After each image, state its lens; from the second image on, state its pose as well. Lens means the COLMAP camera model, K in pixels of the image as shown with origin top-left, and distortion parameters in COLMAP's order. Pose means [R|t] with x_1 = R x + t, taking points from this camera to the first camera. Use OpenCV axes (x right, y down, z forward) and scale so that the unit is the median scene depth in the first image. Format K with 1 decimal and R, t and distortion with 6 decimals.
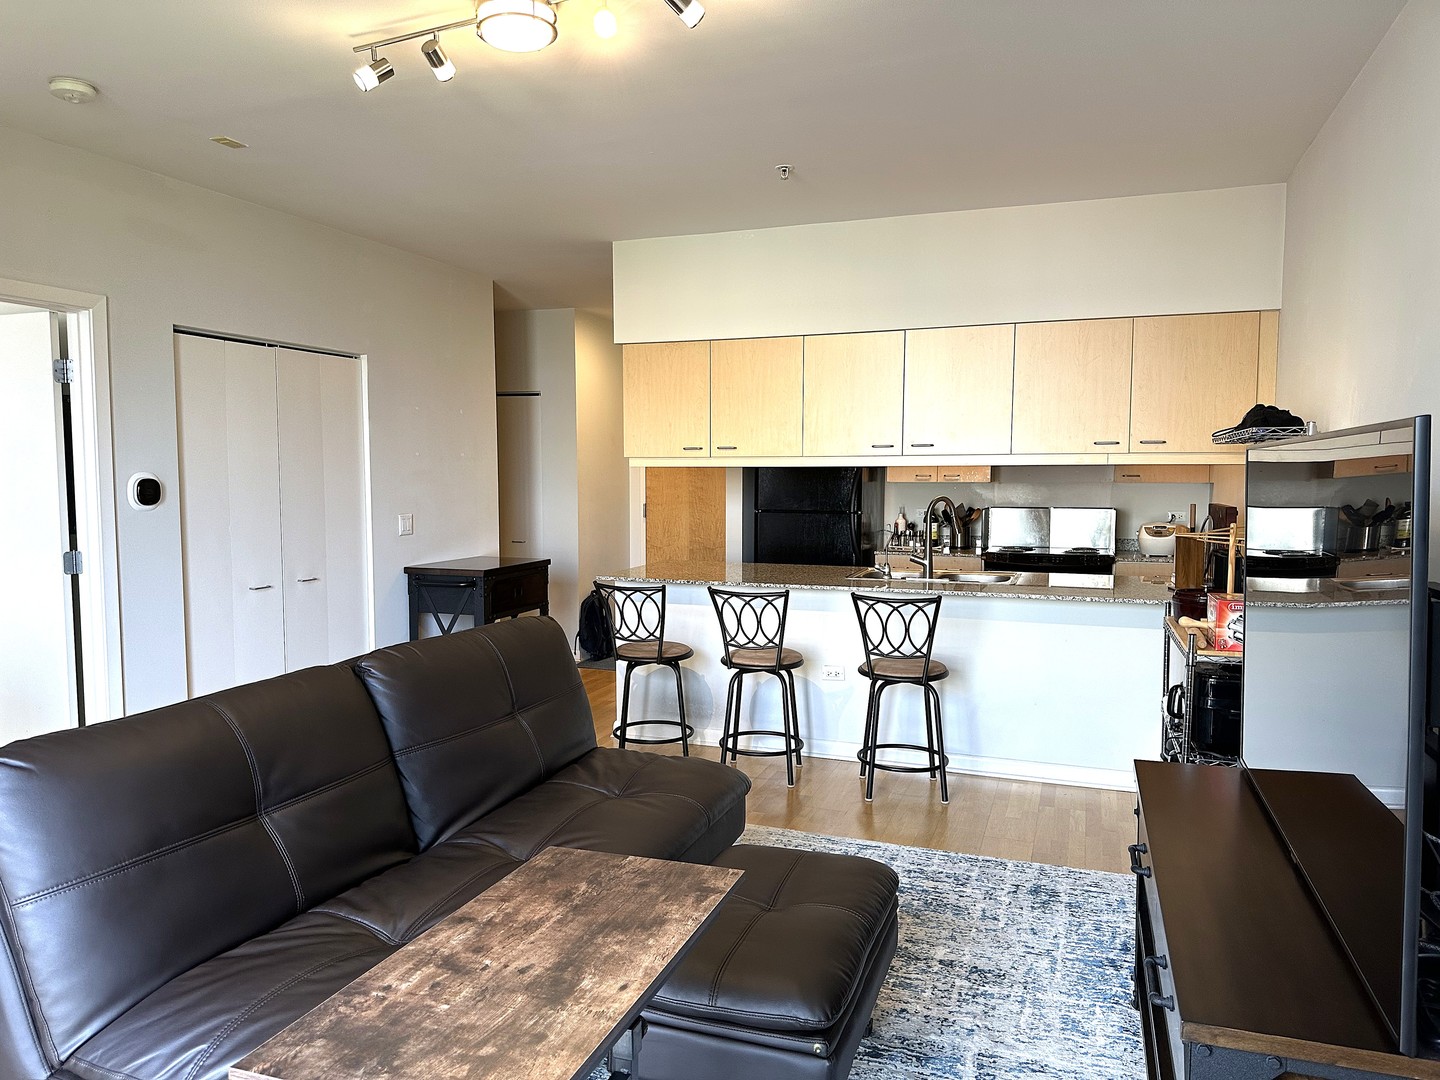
lens RADIAL K [[1014.8, 0, 710.9], [0, 1014.8, 539.5], [0, 0, 1]] dist [0.057265, -0.063486]
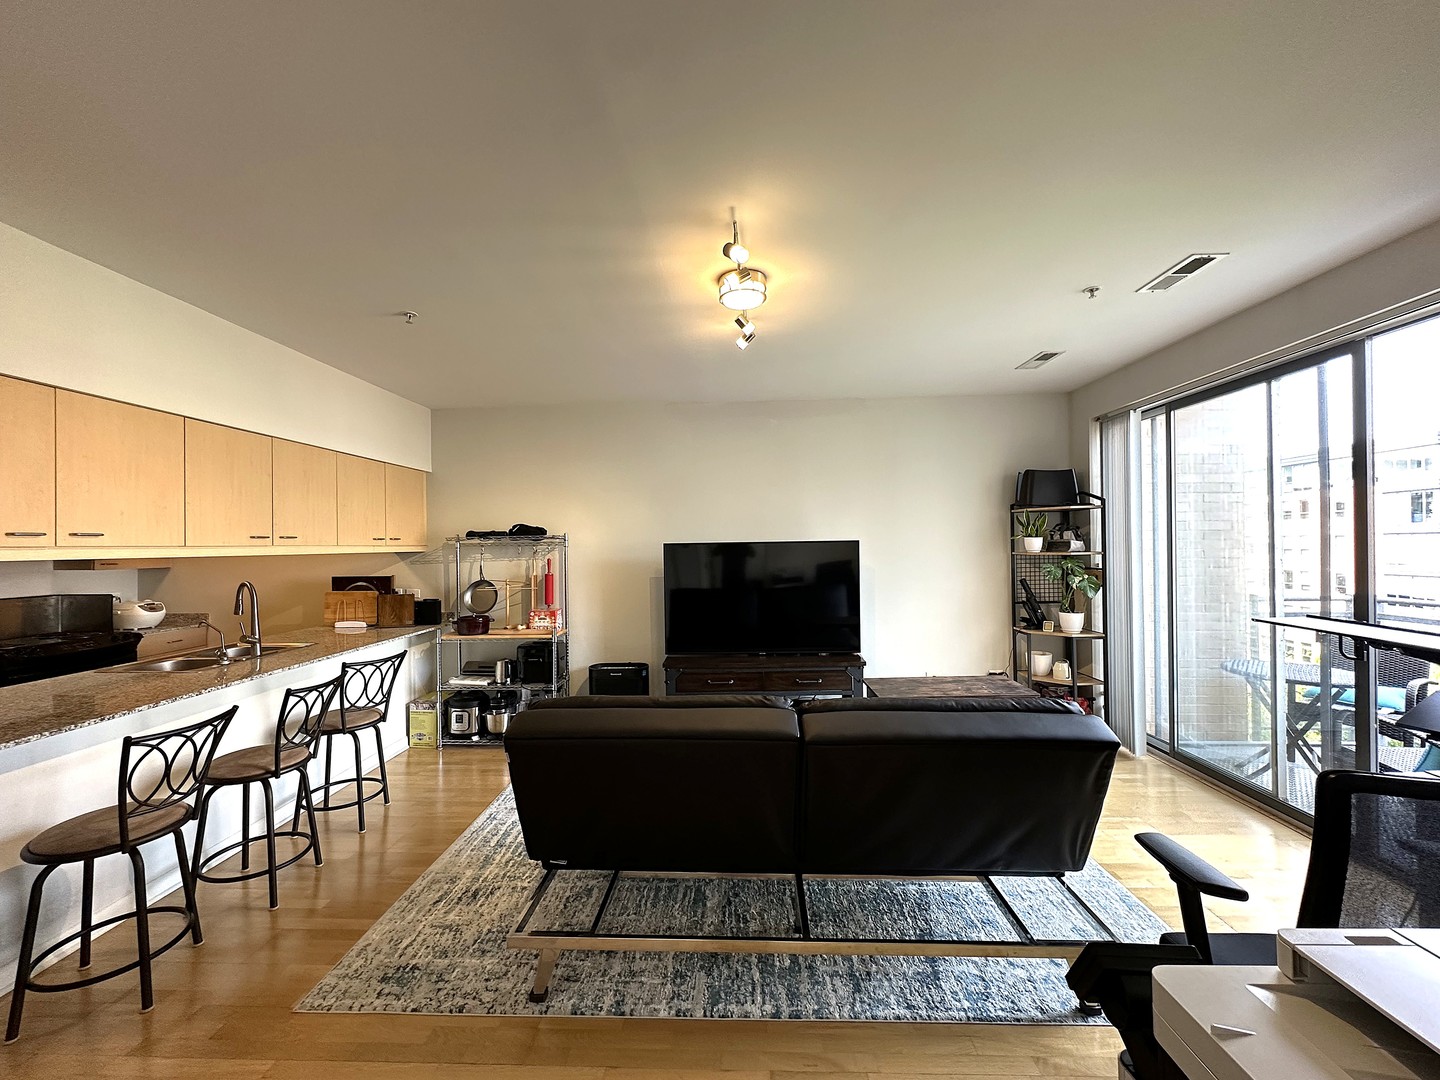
lens RADIAL K [[571.7, 0, 720.0], [0, 571.7, 540.0], [0, 0, 1]] dist [-0.004104, -0.000087]
pose [[-0.292928, 0.012191, 0.956057, -0.384611], [0.076811, 0.996987, 0.010822, -0.039402], [-0.953044, 0.076606, -0.292982, 0.483182]]
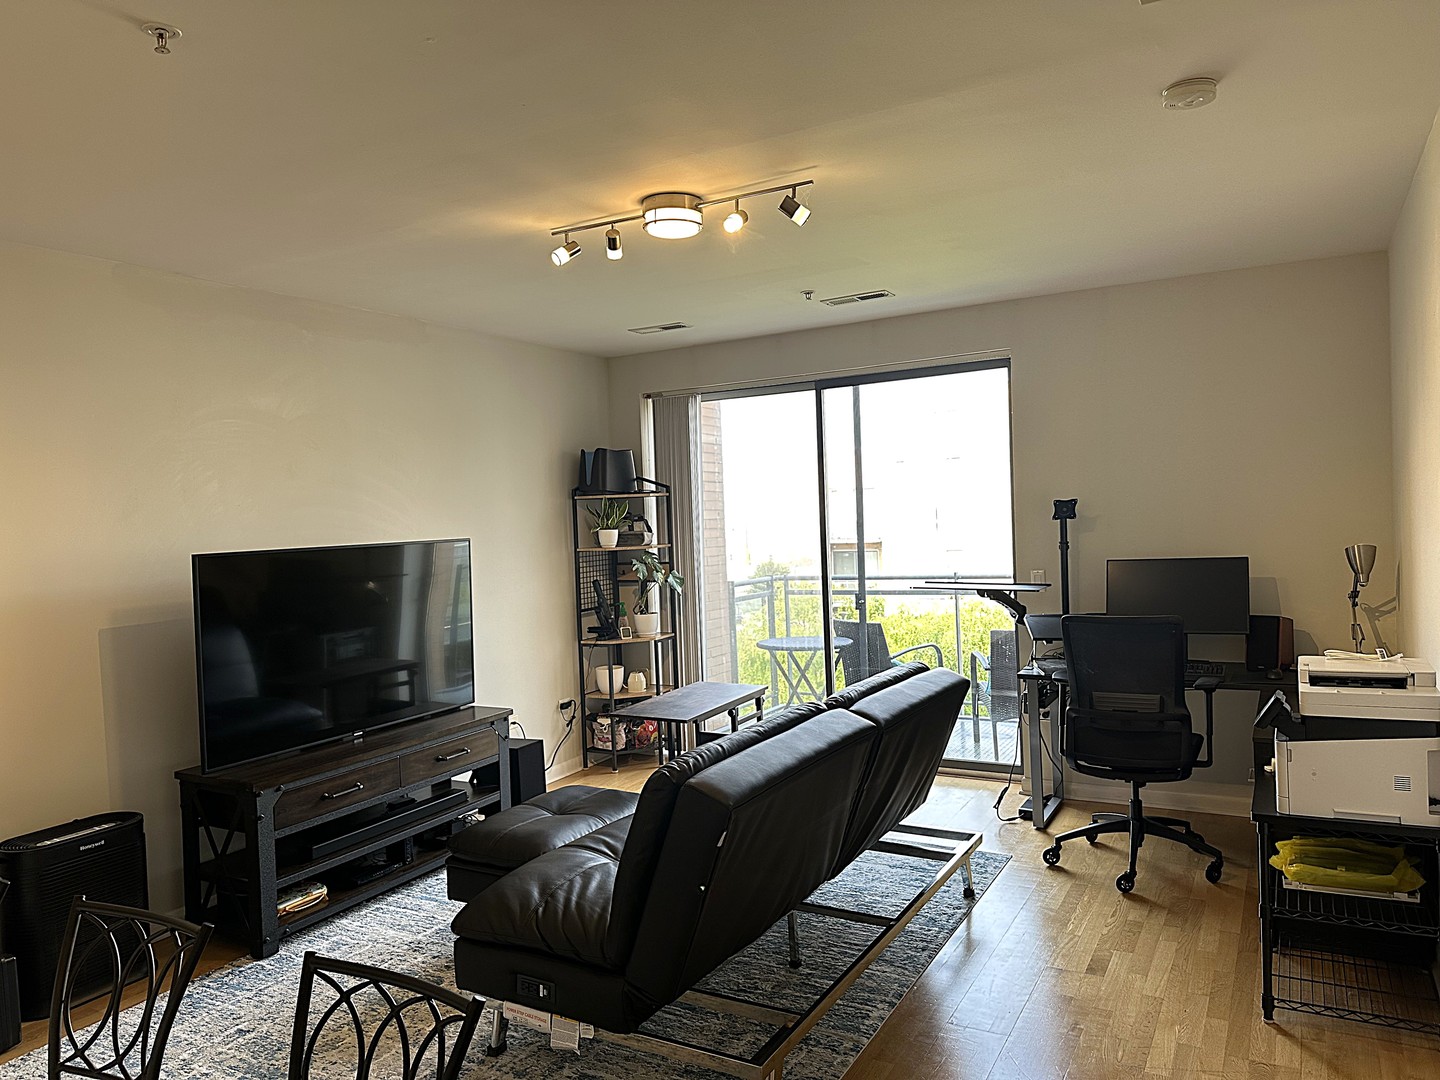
lens RADIAL K [[1006.1, 0, 715.3], [0, 1006.1, 543.4], [0, 0, 1]] dist [0.117957, -0.178272]
pose [[-0.983468, 0.033876, 0.177885, -0.162514], [0.051036, 0.994377, 0.092792, -0.074634], [-0.173742, 0.100336, -0.979666, 0.834789]]
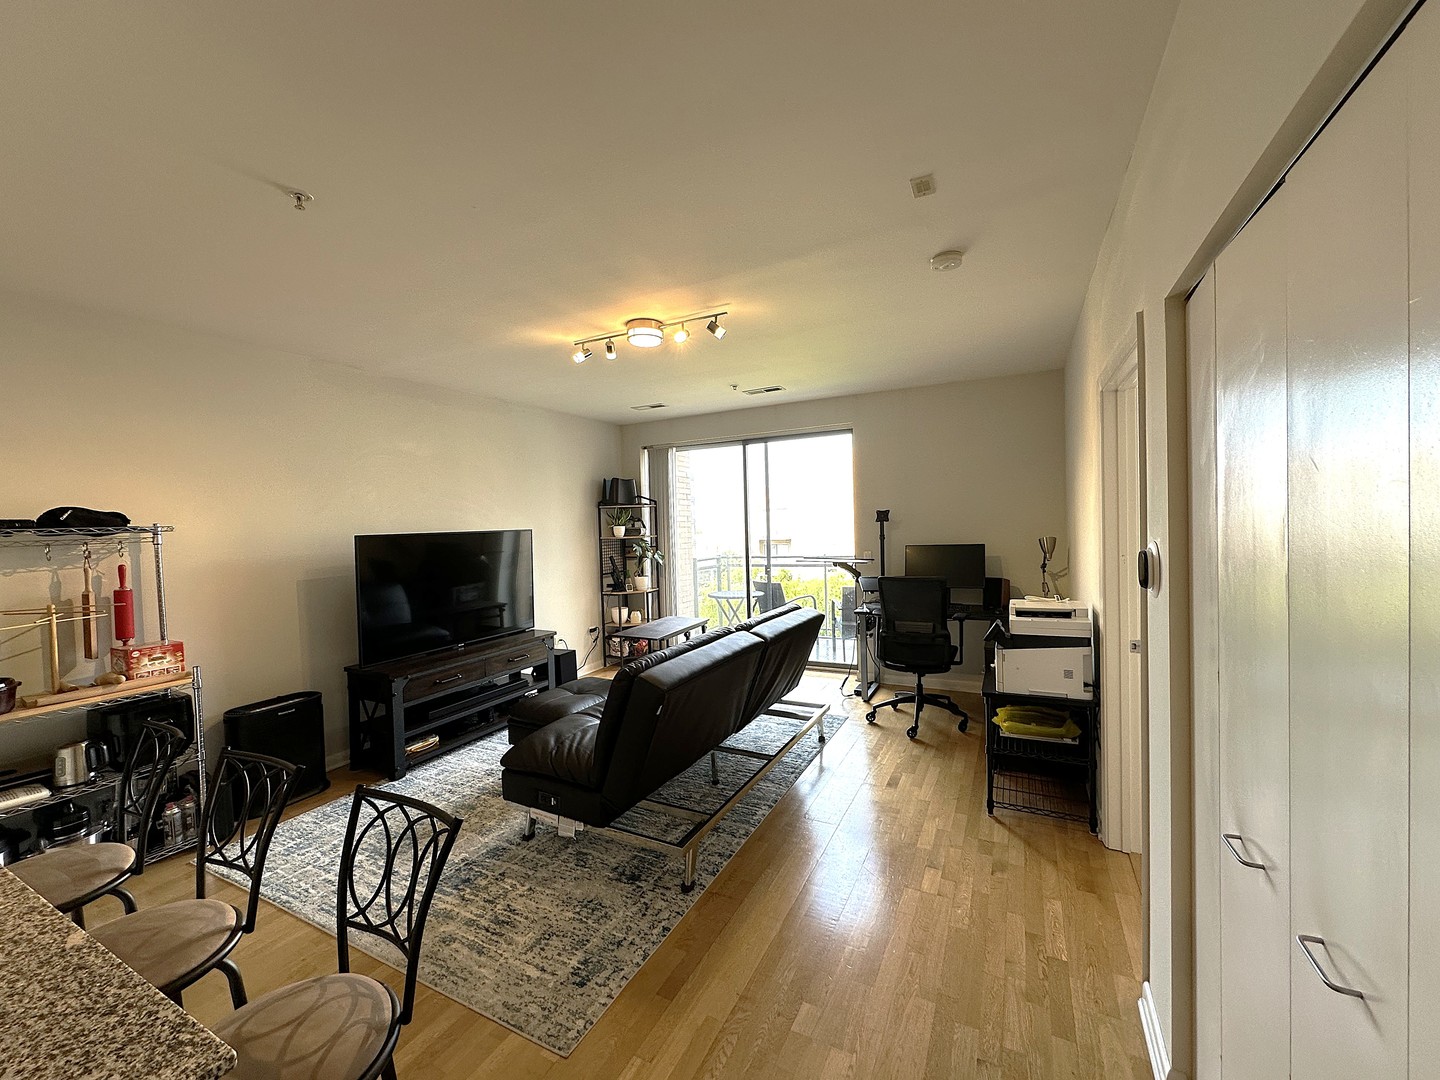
lens RADIAL K [[574.5, 0, 720.0], [0, 574.5, 537.8], [0, 0, 1]] dist [-0.001469, 0.000419]
pose [[-0.989725, 0.025771, 0.140644, -0.179512], [0.038811, 0.995115, 0.090775, -0.064076], [-0.137617, 0.095301, -0.985890, 0.803909]]
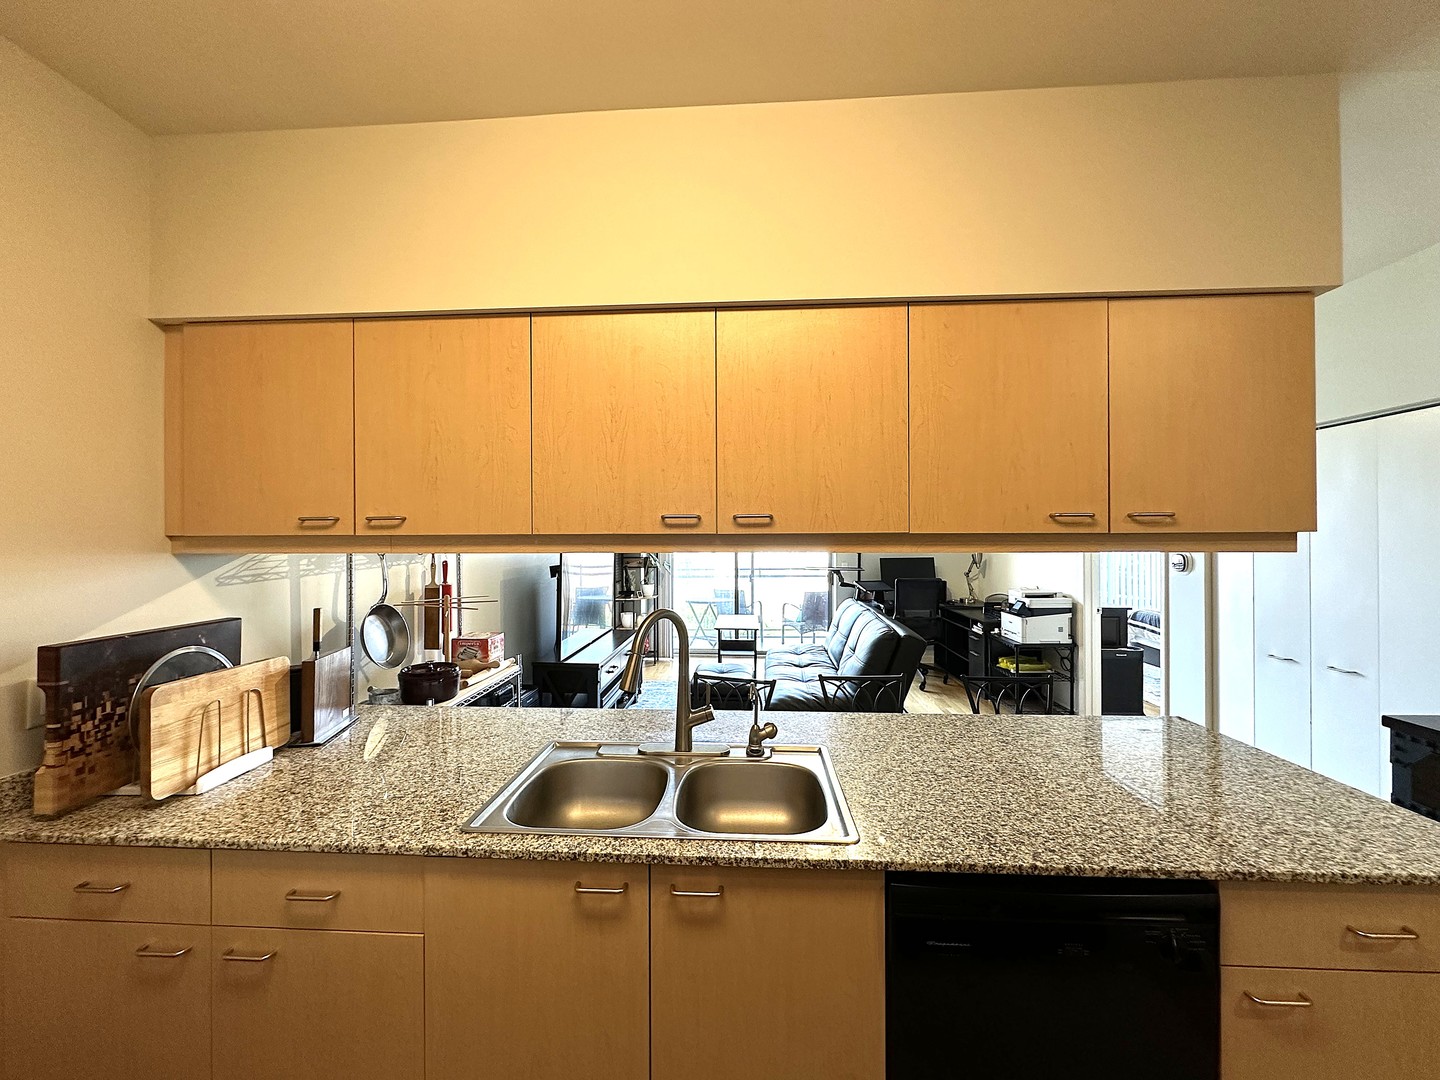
lens RADIAL K [[574.5, 0, 720.0], [0, 574.5, 537.8], [0, 0, 1]] dist [-0.001469, 0.000419]
pose [[-0.961682, 0.002748, -0.274155, 0.198464], [-0.014578, 0.998023, 0.061143, -0.070681], [0.273781, 0.062796, -0.959740, 0.924235]]
